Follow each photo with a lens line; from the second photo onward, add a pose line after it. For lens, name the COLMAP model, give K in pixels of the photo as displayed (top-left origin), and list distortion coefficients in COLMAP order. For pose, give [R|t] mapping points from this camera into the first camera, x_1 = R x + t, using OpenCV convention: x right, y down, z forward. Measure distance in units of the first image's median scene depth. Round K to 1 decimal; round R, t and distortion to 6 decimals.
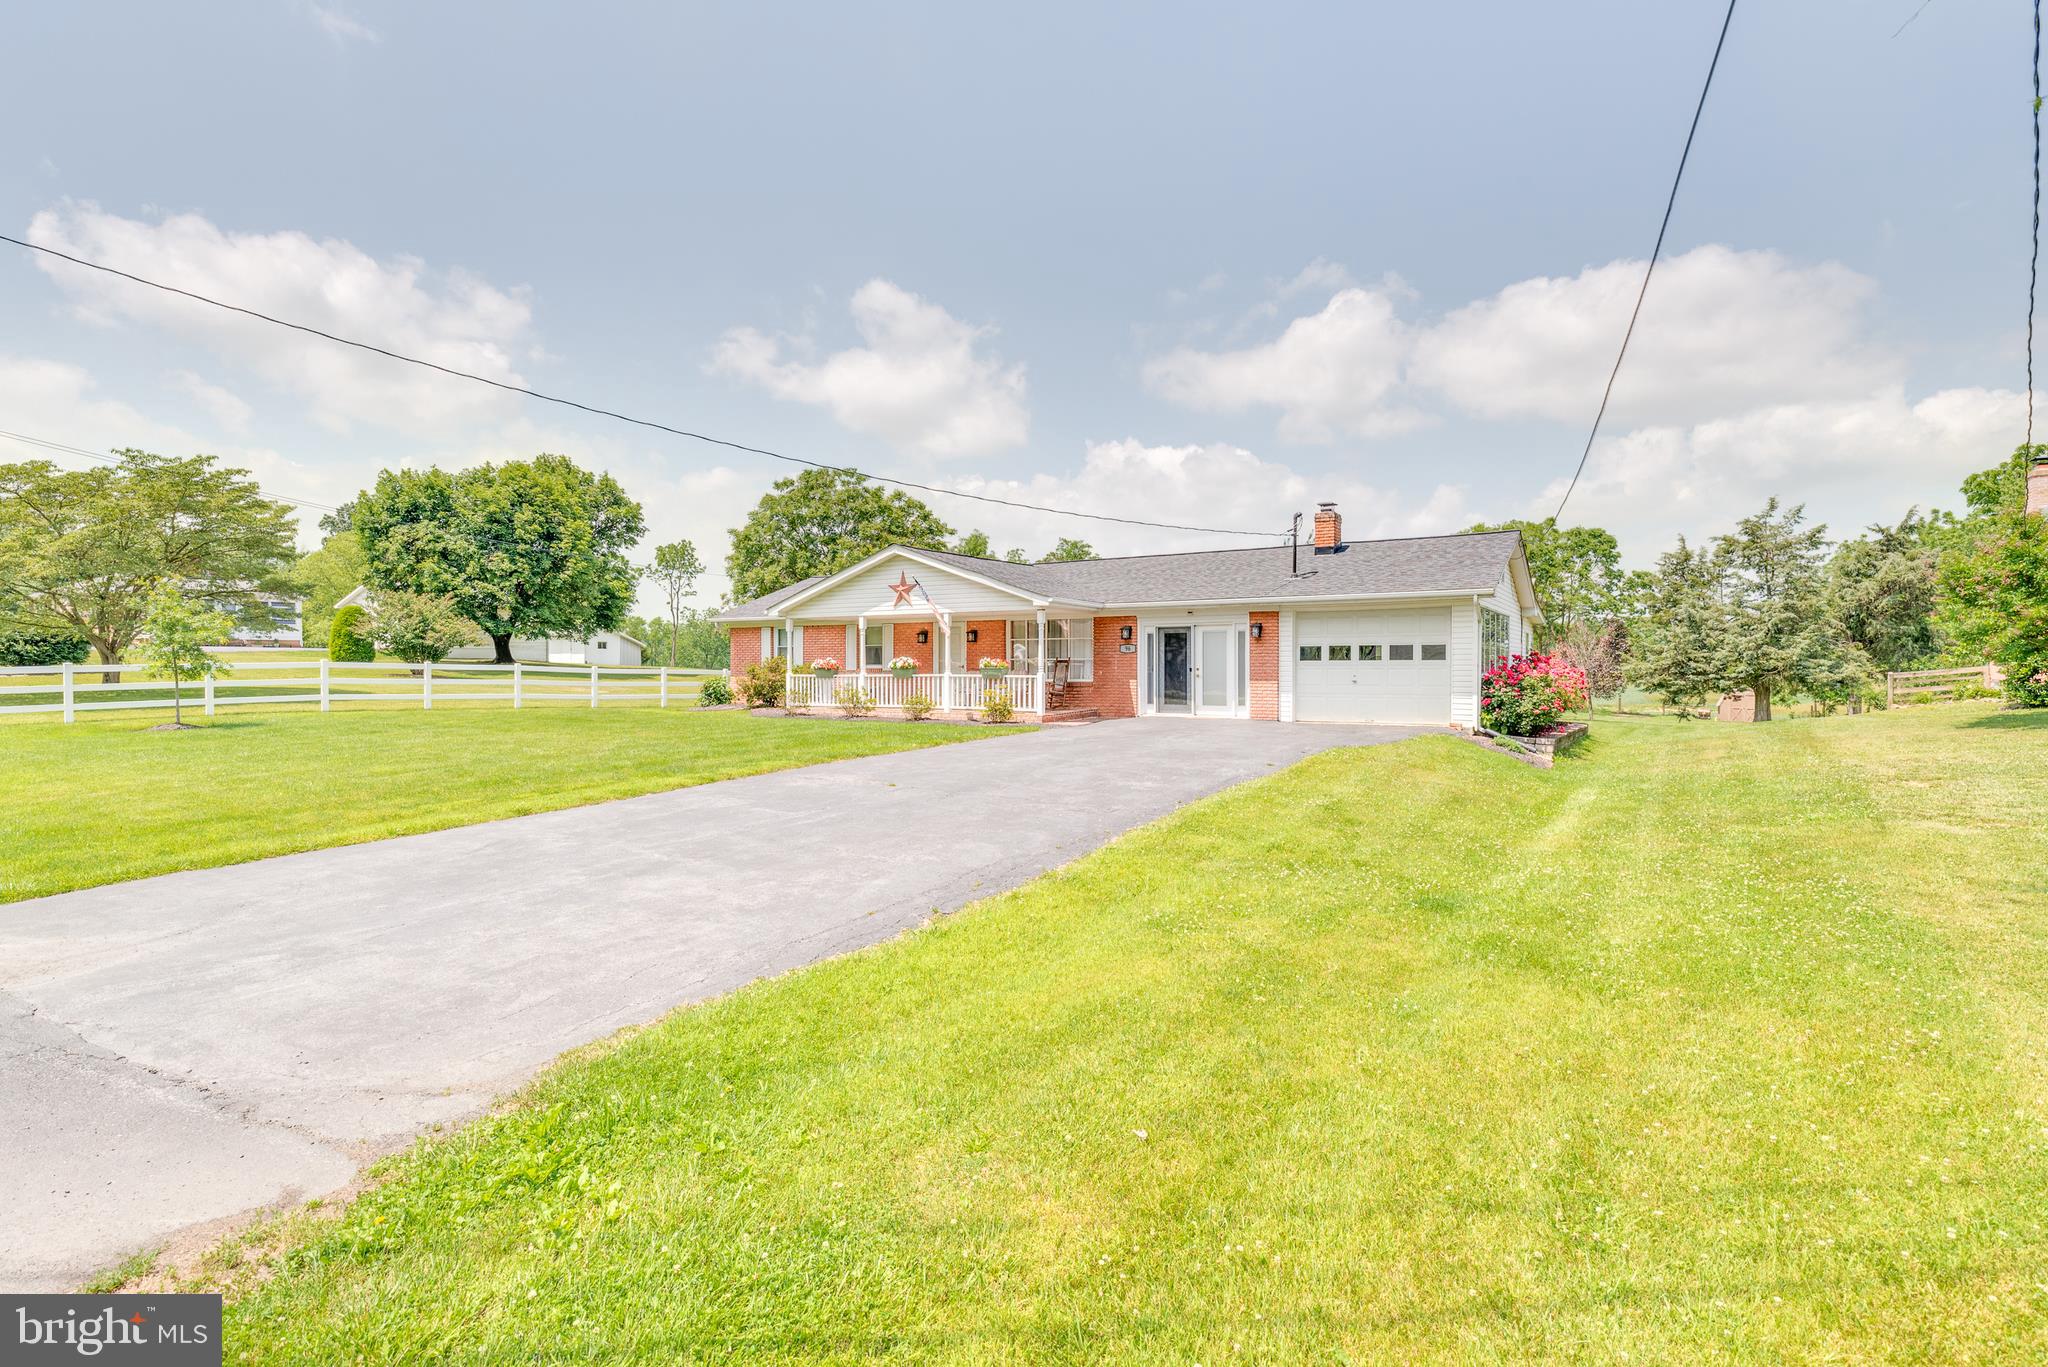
lens RADIAL K [[973.8, 0, 1112.2], [0, 973.8, 666.3], [0, 0, 1]] dist [-0.000744, -0.000086]
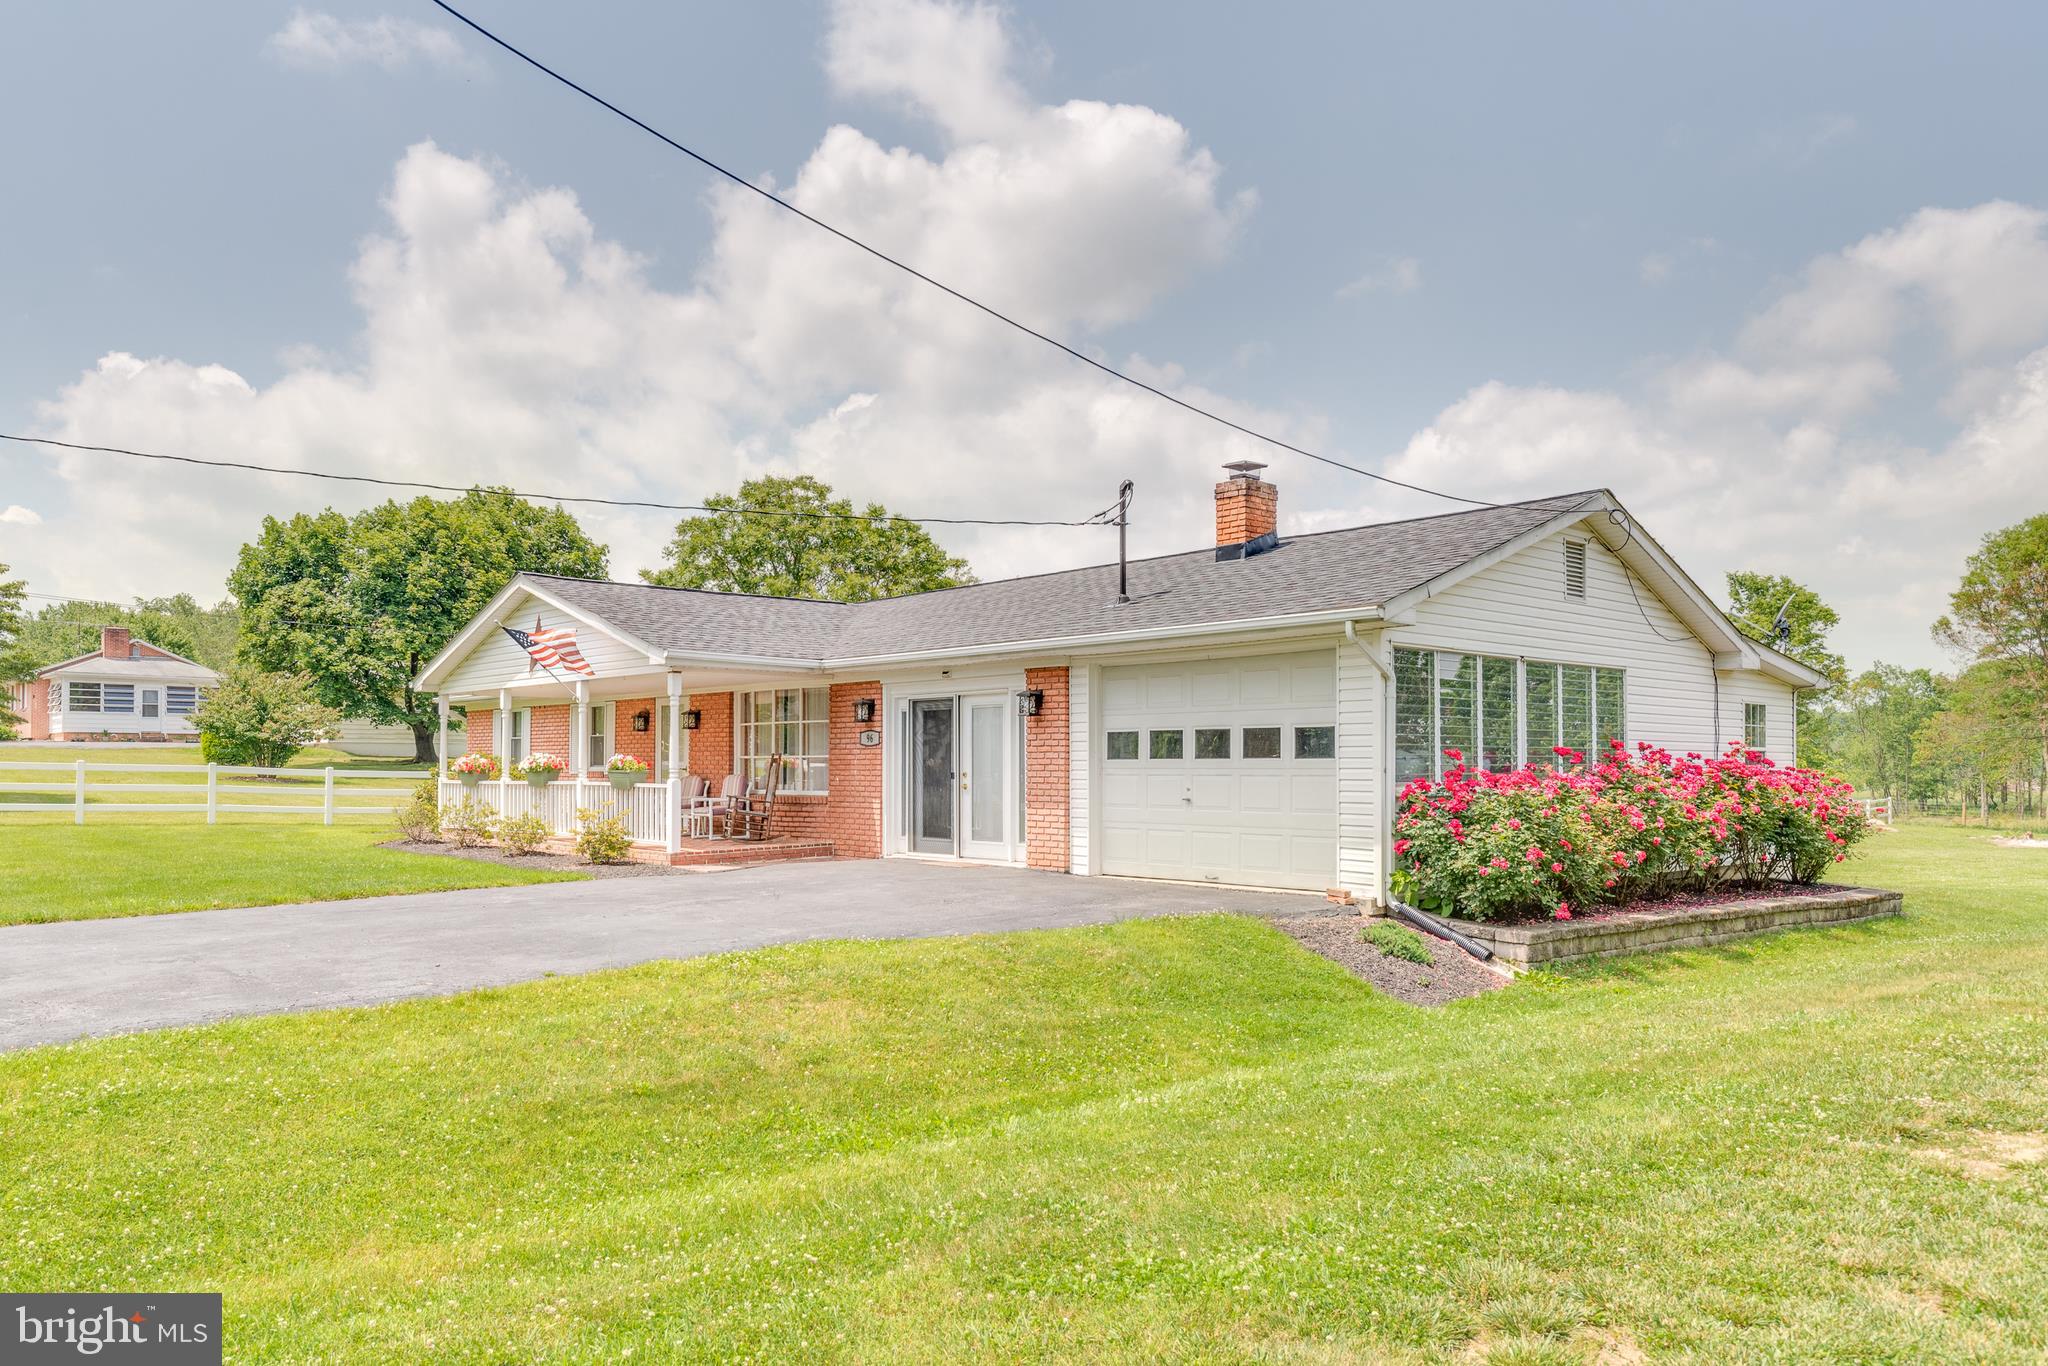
lens RADIAL K [[1411.8, 0, 1024.0], [0, 1411.8, 683.0], [0, 0, 1]] dist [0.000280, 0.002185]
pose [[0.946873, -0.017345, -0.321139, 0.370022], [-0.002280, 0.998157, -0.060637, -0.000487], [0.321599, 0.058148, 0.945089, 0.246385]]
